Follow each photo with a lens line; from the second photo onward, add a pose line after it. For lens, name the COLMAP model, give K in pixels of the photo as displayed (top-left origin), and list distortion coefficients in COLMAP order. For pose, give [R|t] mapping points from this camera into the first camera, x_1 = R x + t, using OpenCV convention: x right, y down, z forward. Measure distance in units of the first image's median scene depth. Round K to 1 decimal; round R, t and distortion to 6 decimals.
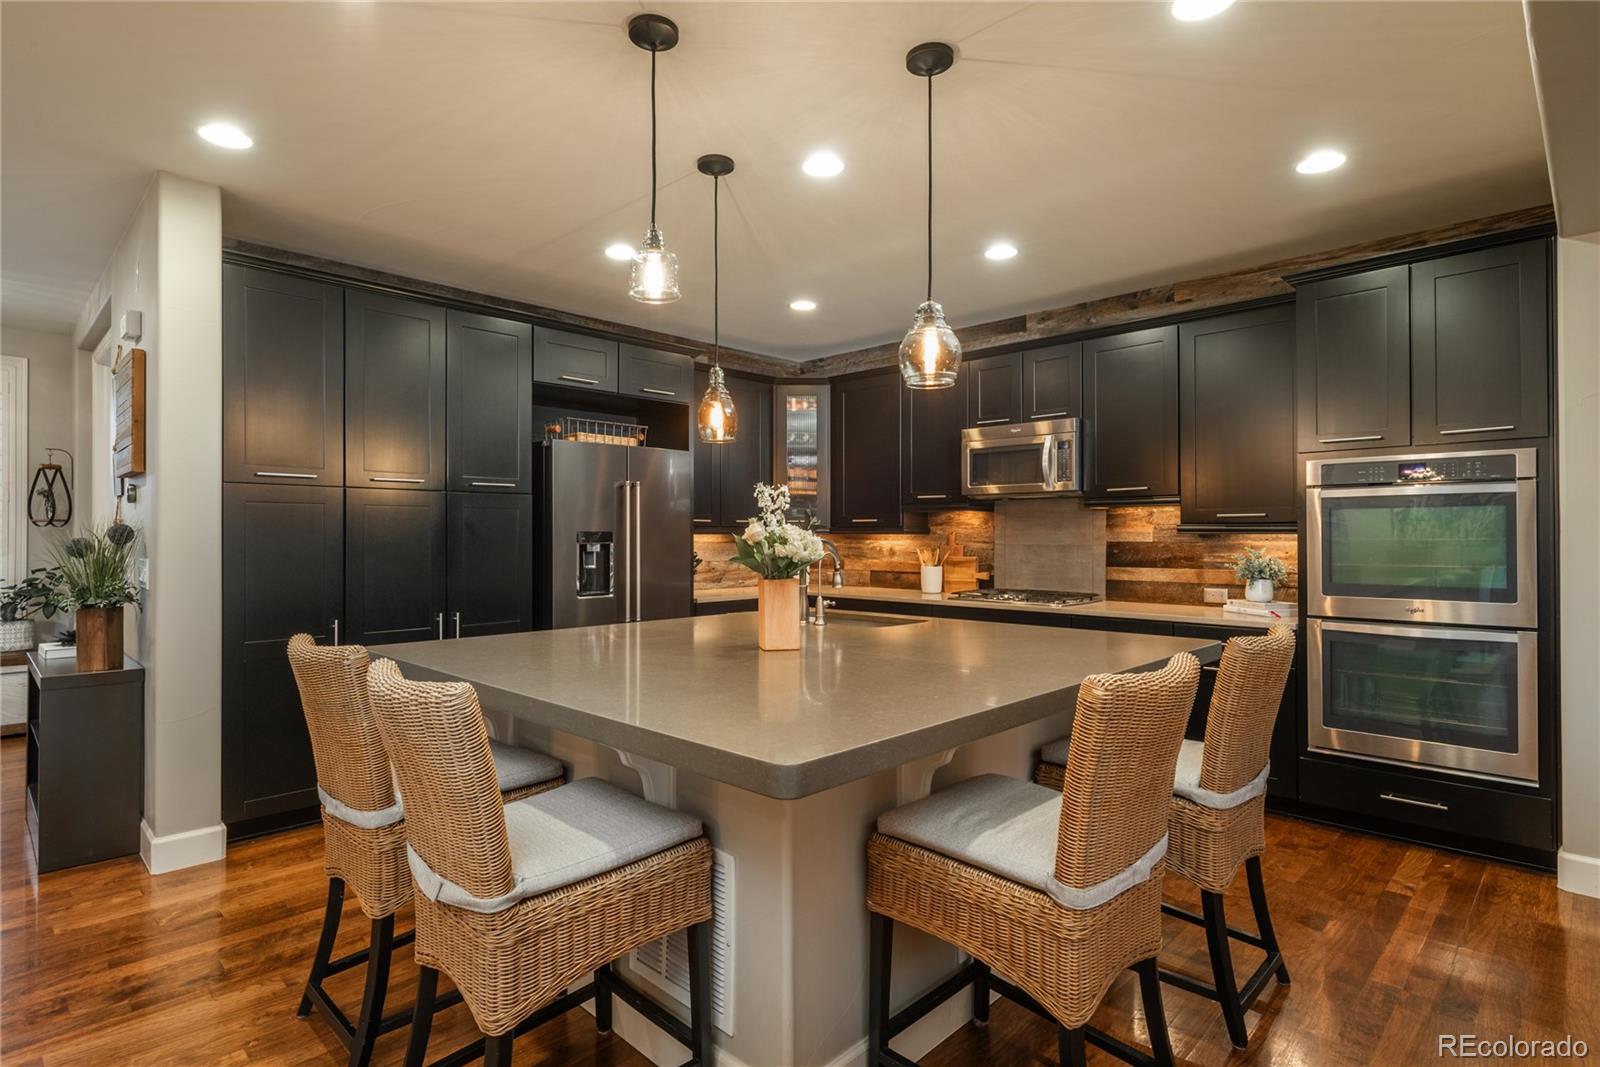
lens RADIAL K [[821.4, 0, 796.9], [0, 821.4, 530.5], [0, 0, 1]] dist [0.000132, -0.002146]
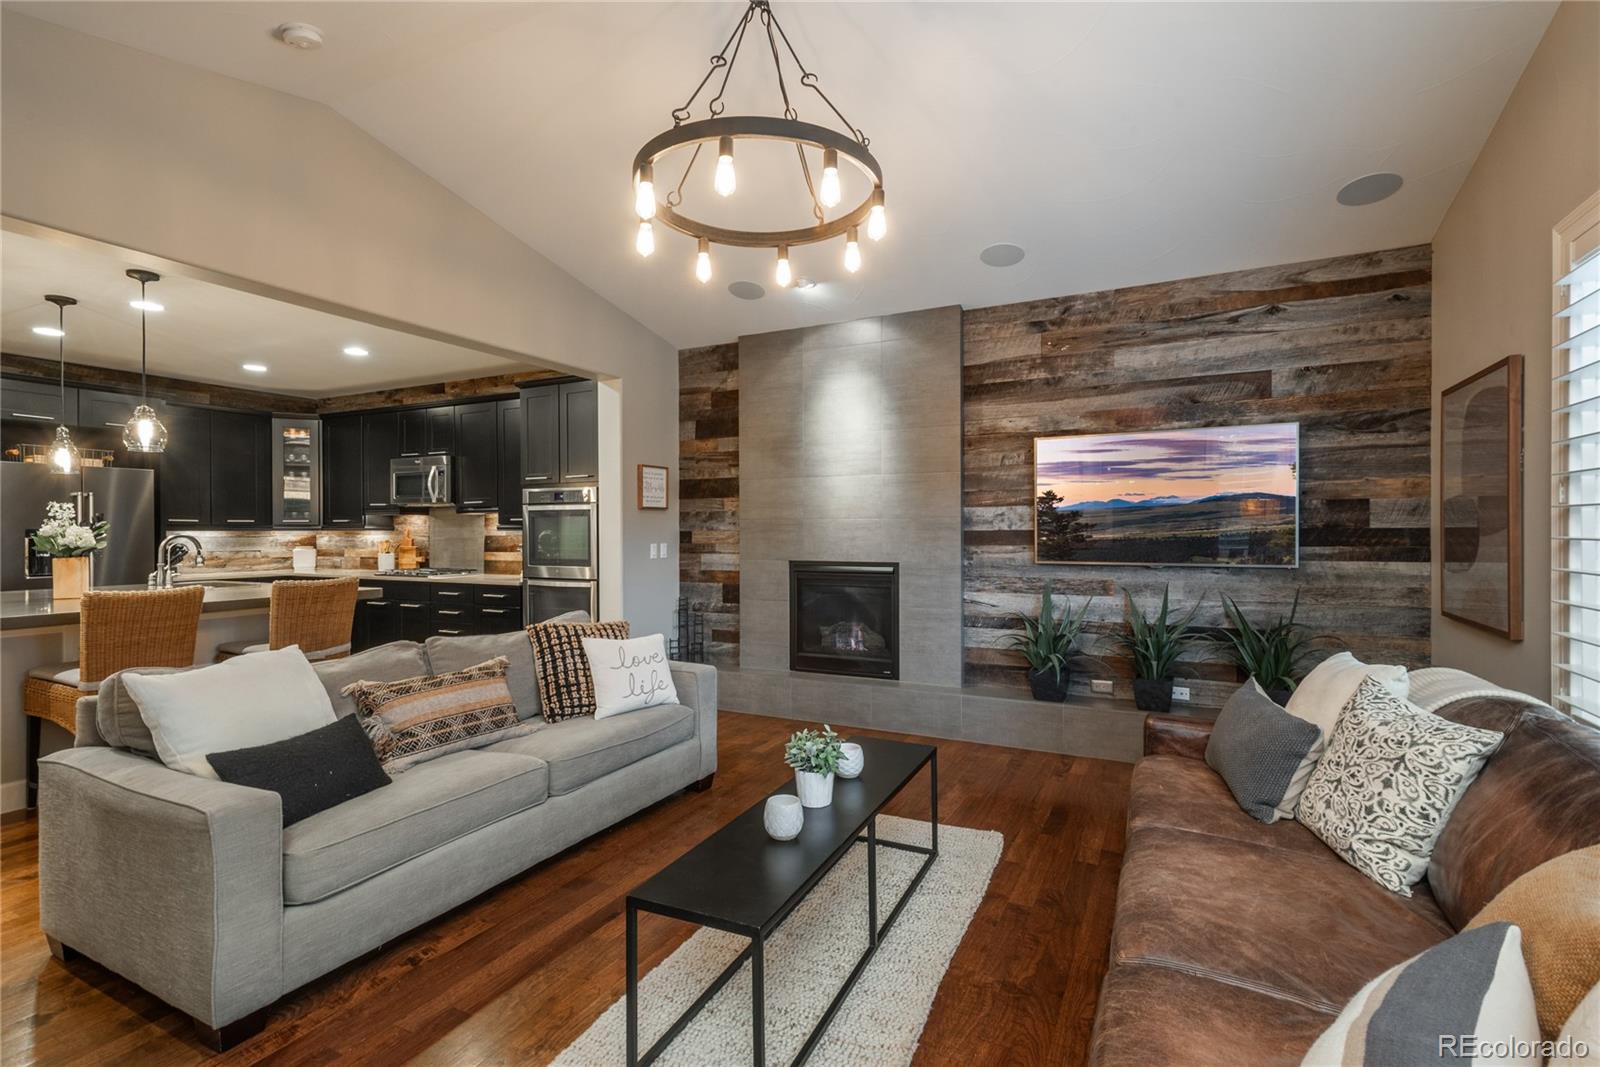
lens RADIAL K [[745.8, 0, 798.3], [0, 745.8, 536.2], [0, 0, 1]] dist [0.017089, -0.007310]
pose [[0.950439, -0.002768, 0.310898, 0.499543], [-0.001610, 0.999903, 0.013825, -0.005859], [-0.310906, -0.013641, 0.950343, -0.522148]]
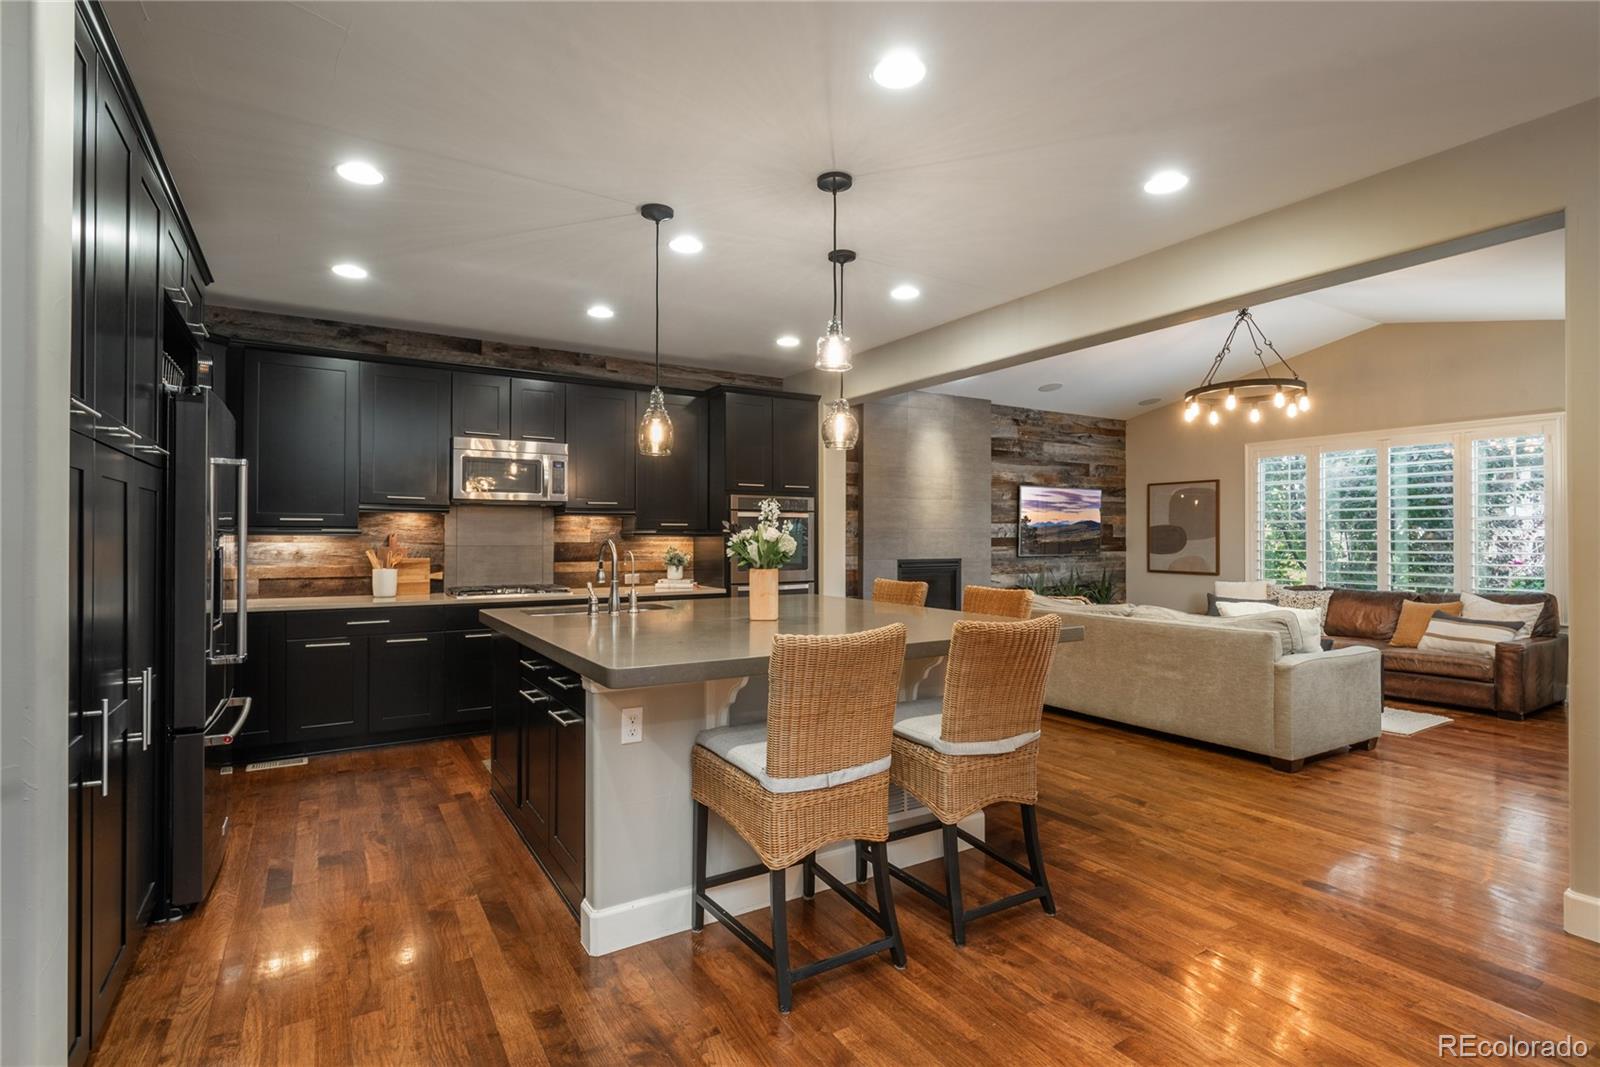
lens RADIAL K [[821.4, 0, 794.3], [0, 821.4, 534.2], [0, 0, 1]] dist [0.000132, -0.002146]
pose [[0.201694, 0.007674, 0.979419, -0.782031], [-0.007020, 0.999955, -0.006389, 0.006326], [-0.979424, -0.005587, 0.201738, 0.383192]]
